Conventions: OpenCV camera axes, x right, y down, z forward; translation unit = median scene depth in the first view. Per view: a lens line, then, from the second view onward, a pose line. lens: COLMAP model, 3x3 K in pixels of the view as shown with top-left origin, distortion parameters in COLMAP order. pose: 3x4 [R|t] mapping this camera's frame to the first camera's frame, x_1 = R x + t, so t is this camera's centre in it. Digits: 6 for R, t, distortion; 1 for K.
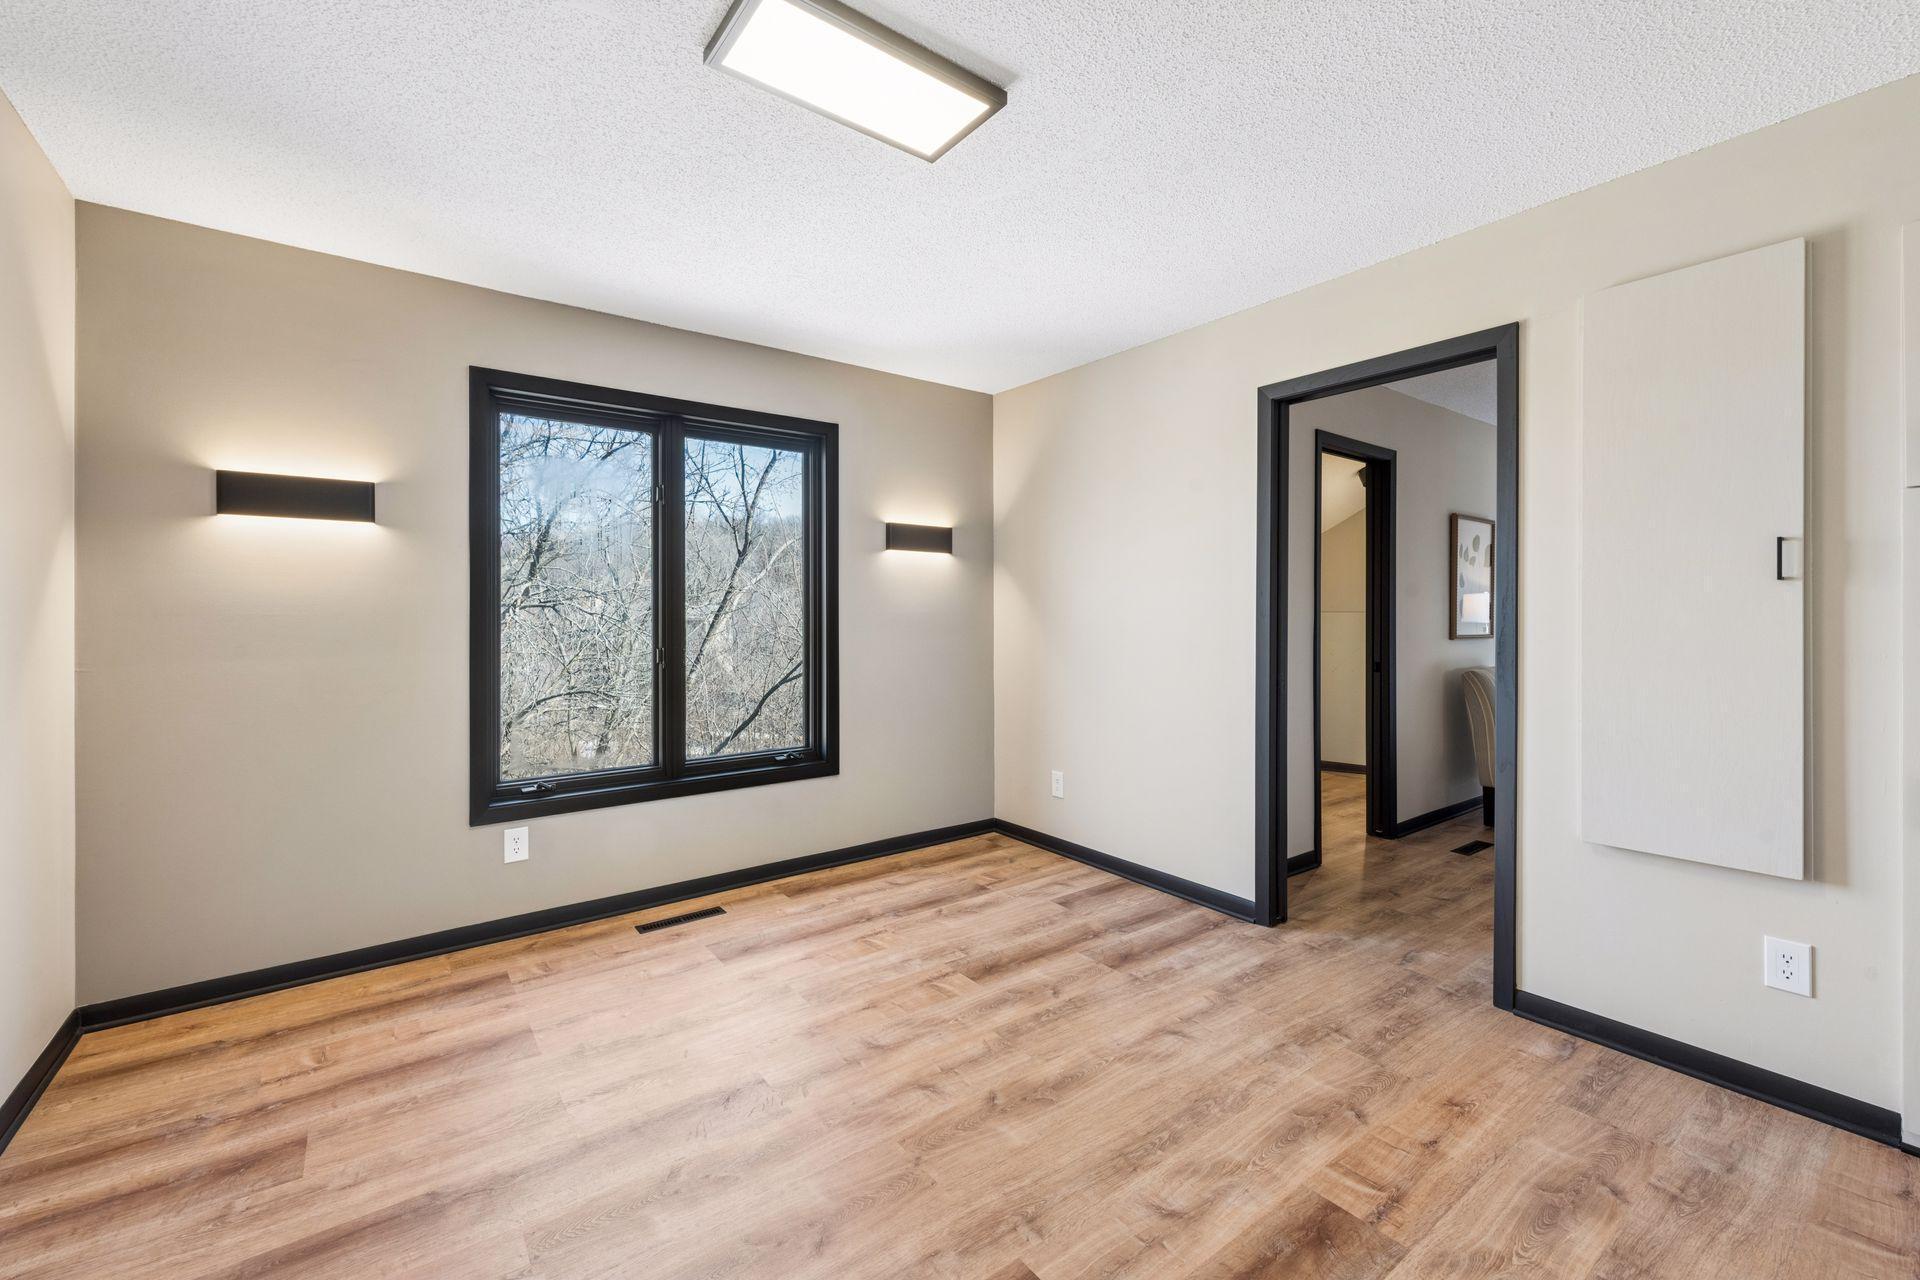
lens RADIAL K [[786.9, 0, 959.2], [0, 786.9, 629.1], [0, 0, 1]] dist [0.011710, -0.004038]
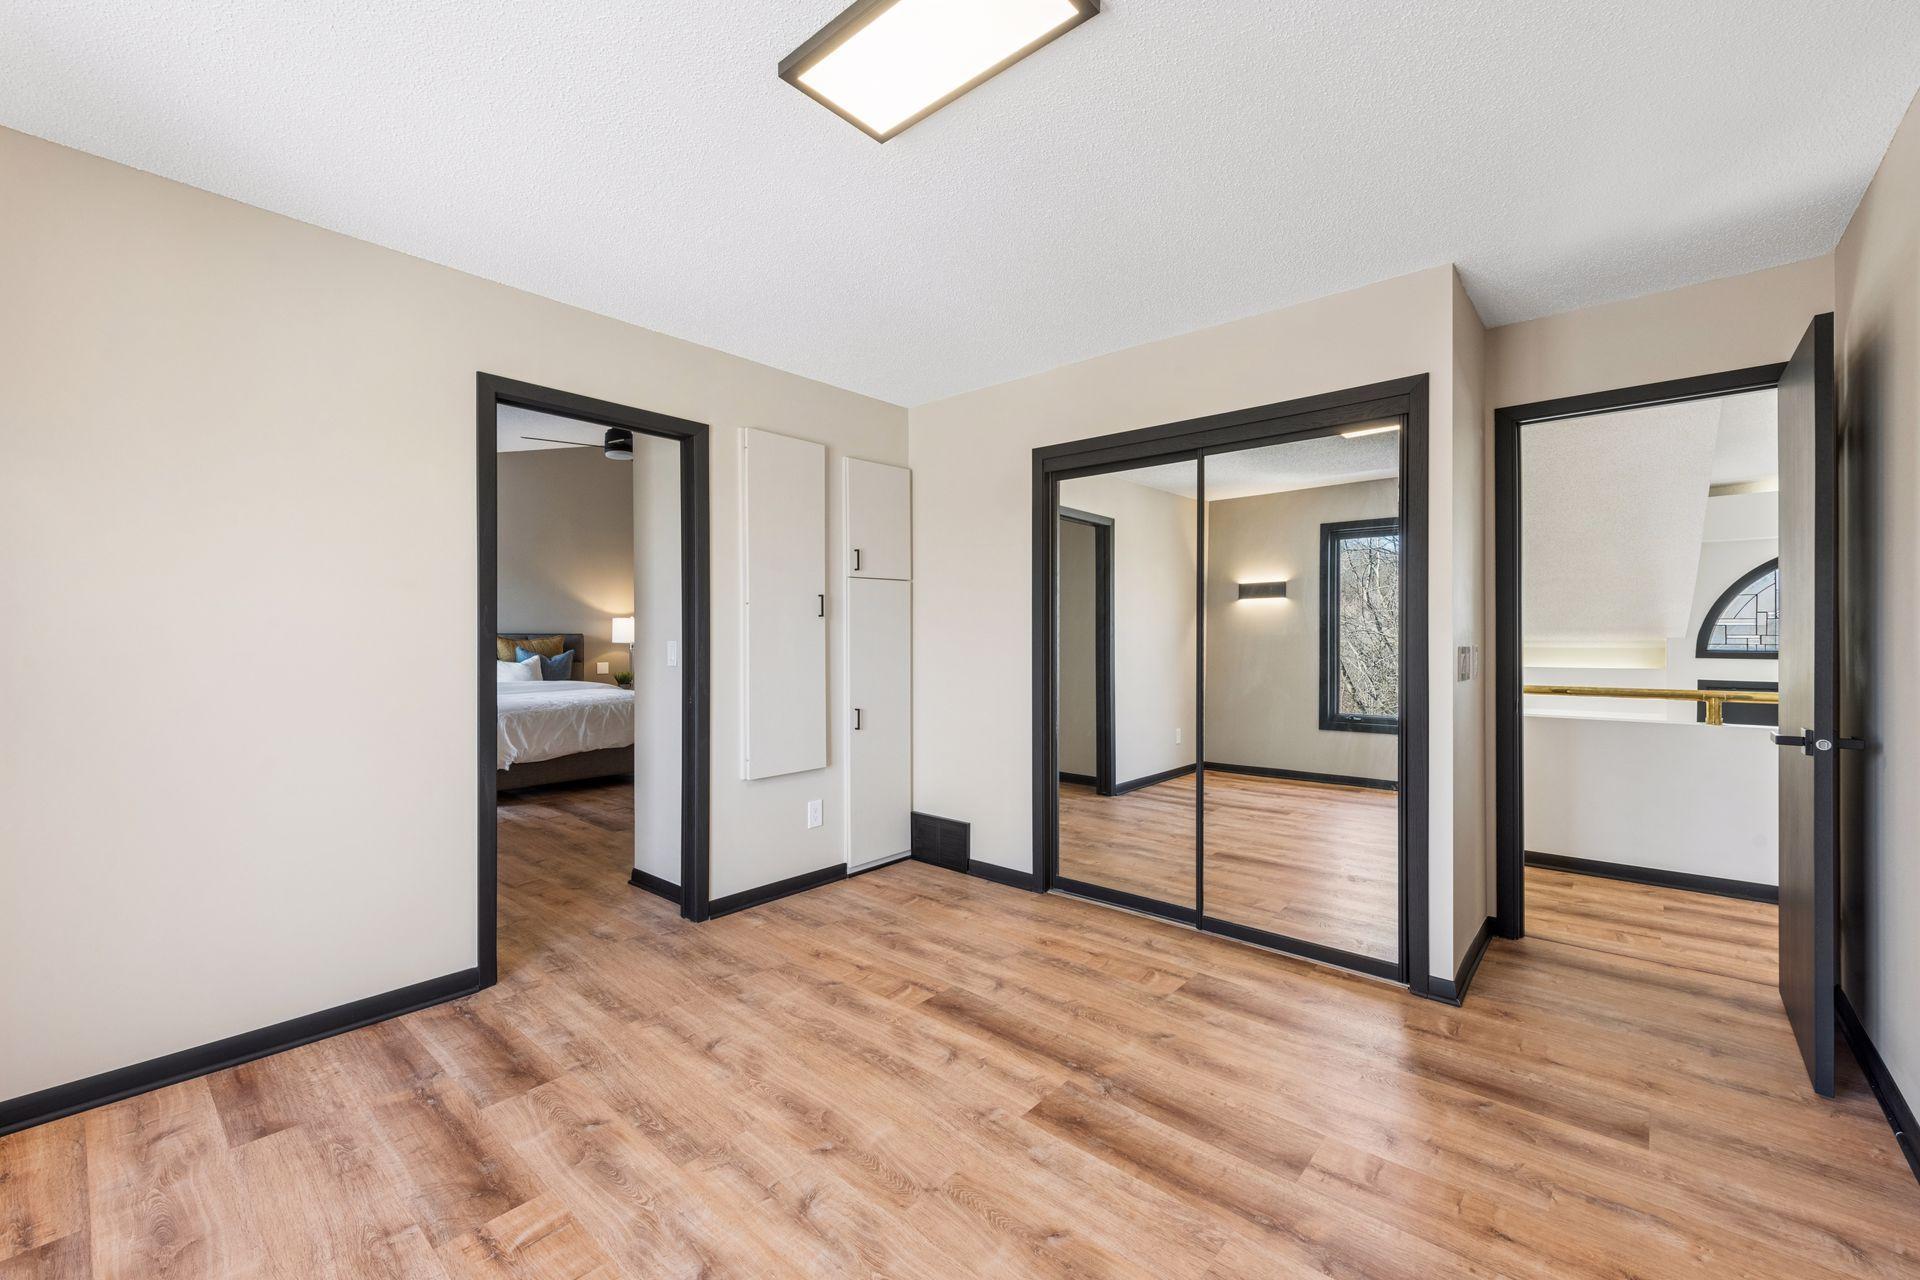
lens RADIAL K [[786.9, 0, 959.2], [0, 786.9, 629.1], [0, 0, 1]] dist [0.011710, -0.004038]
pose [[-0.205572, 0.004580, 0.978631, -0.774900], [0.017371, 0.999849, -0.001031, -0.017322], [-0.978488, 0.016788, -0.205620, 0.872923]]
